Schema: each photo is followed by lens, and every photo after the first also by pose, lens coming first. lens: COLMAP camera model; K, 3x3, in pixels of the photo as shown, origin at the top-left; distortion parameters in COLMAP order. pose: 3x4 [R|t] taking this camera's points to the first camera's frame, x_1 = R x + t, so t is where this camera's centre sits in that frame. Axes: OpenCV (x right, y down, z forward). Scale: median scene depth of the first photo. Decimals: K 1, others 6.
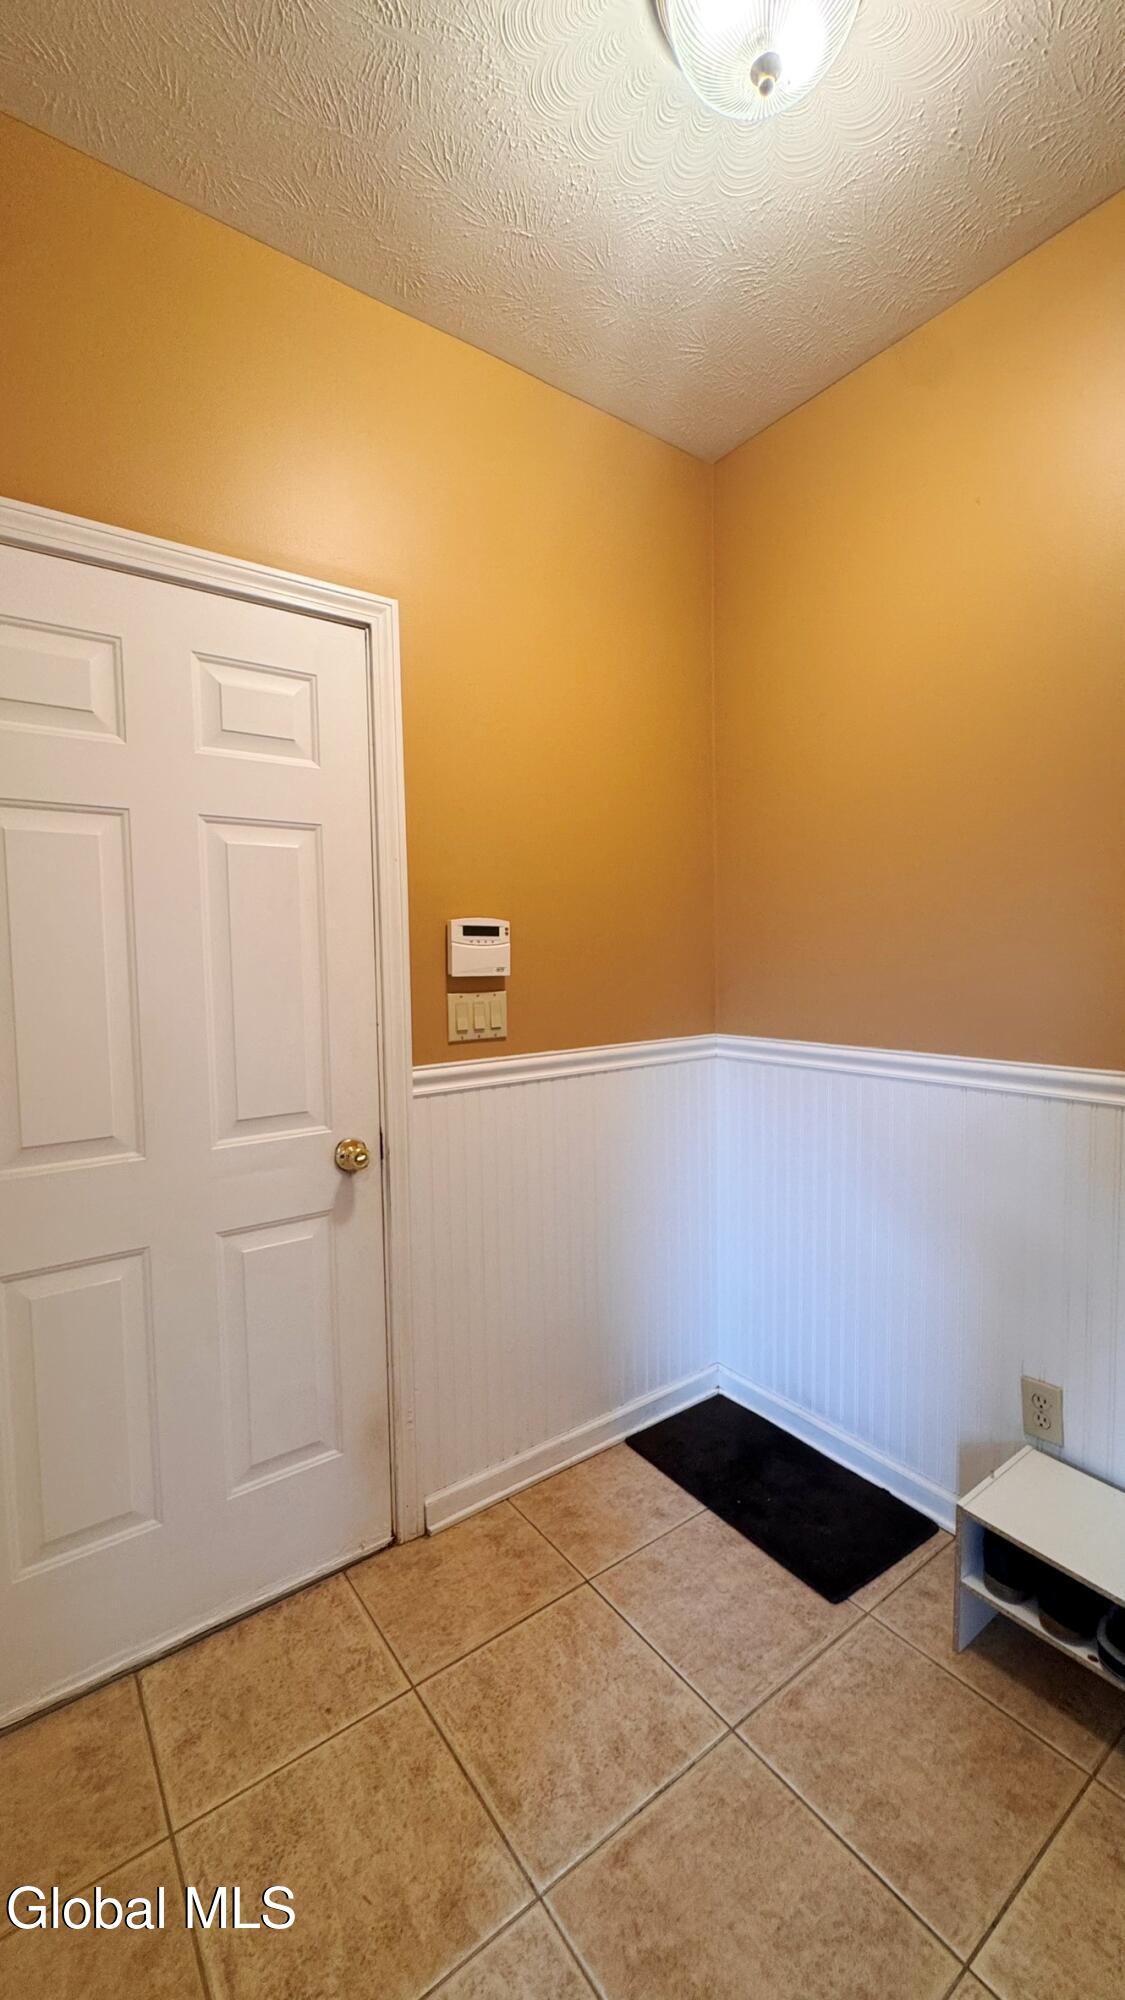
lens RADIAL K [[798.9, 0, 562.4], [0, 798.9, 1002.8], [0, 0, 1]] dist [0.000103, 0.000065]
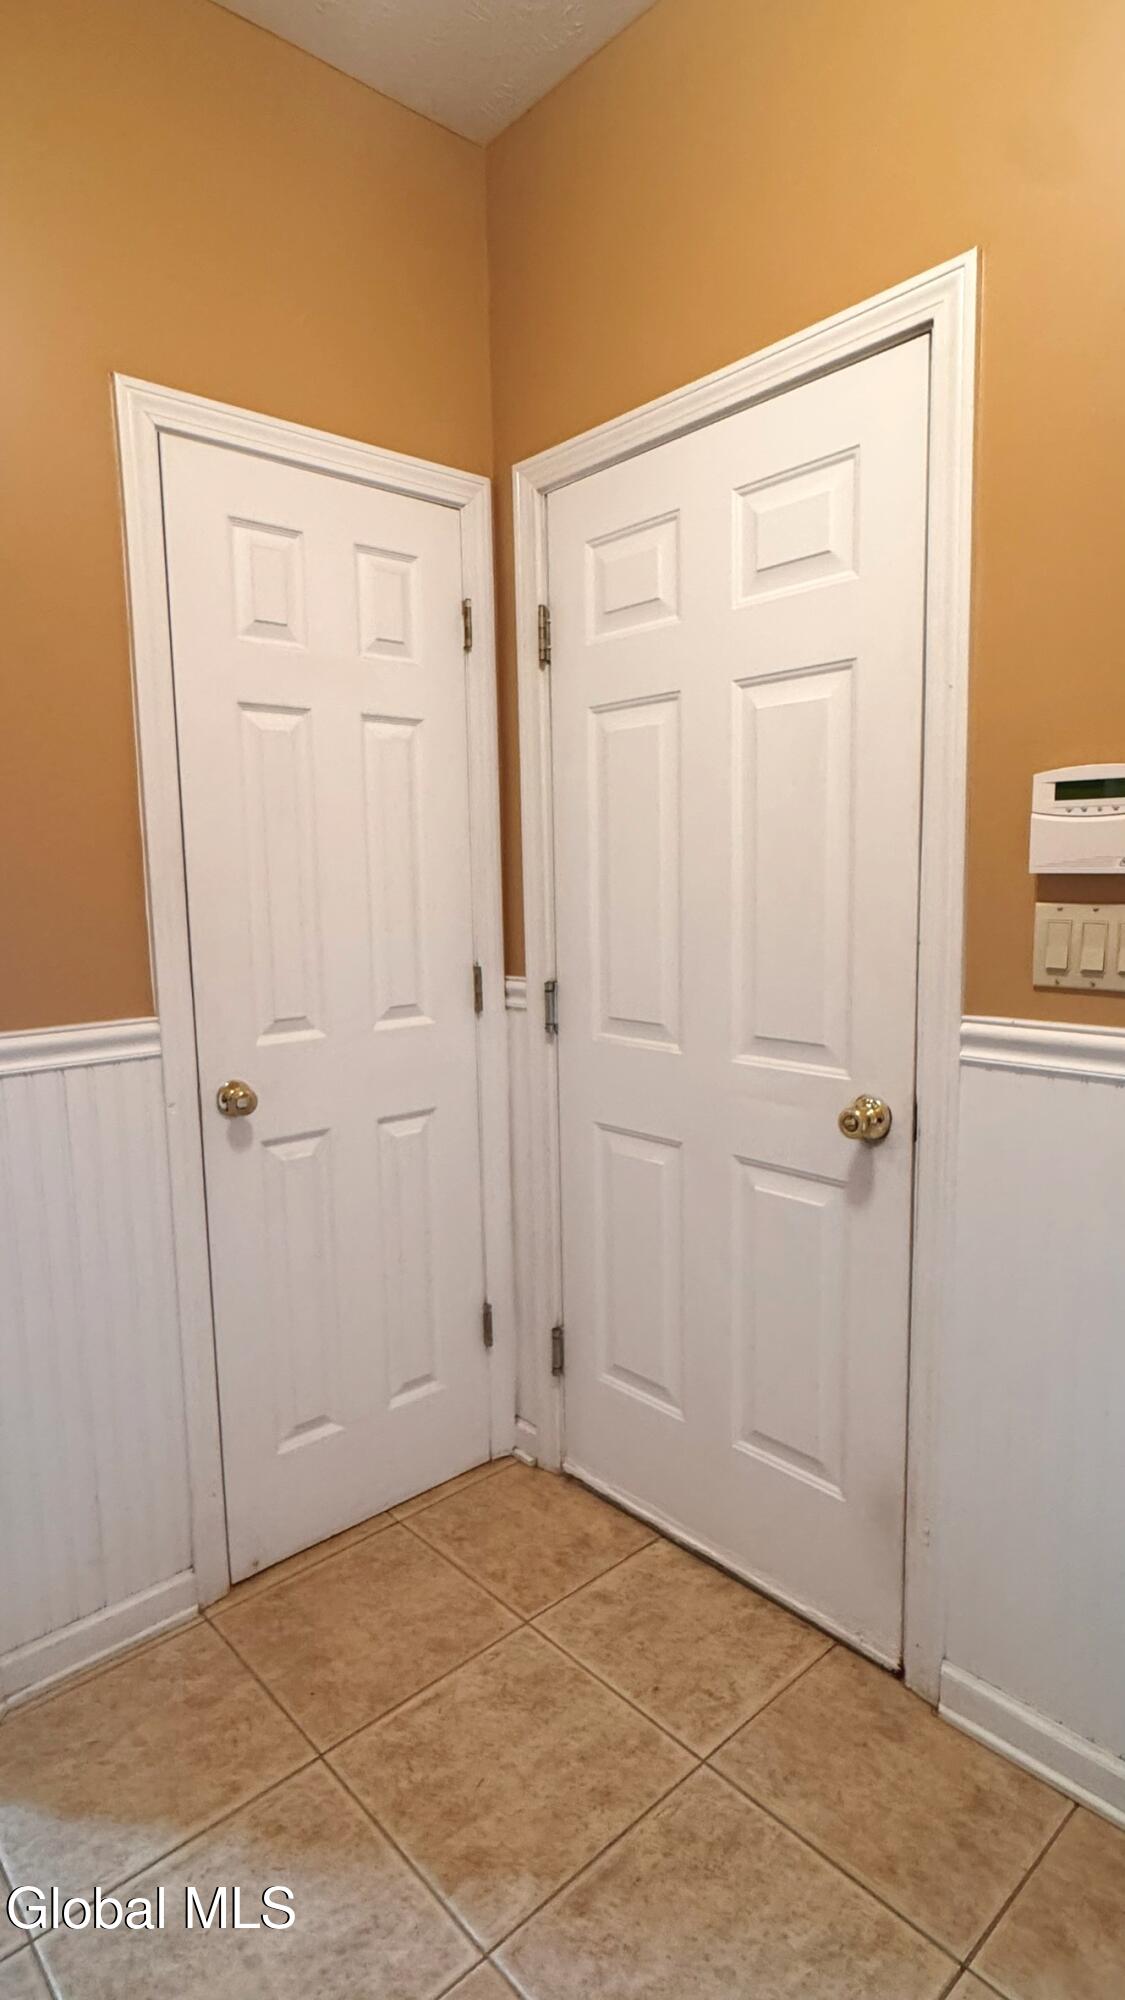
lens RADIAL K [[1055.1, 0, 561.8], [0, 1055.1, 1001.7], [0, 0, 1]] dist [-0.000153, 0.000170]
pose [[0.102891, 0.137690, -0.985117, 0.705829], [-0.043188, 0.990057, 0.133870, -0.033639], [0.993755, 0.028772, 0.107815, 0.690041]]
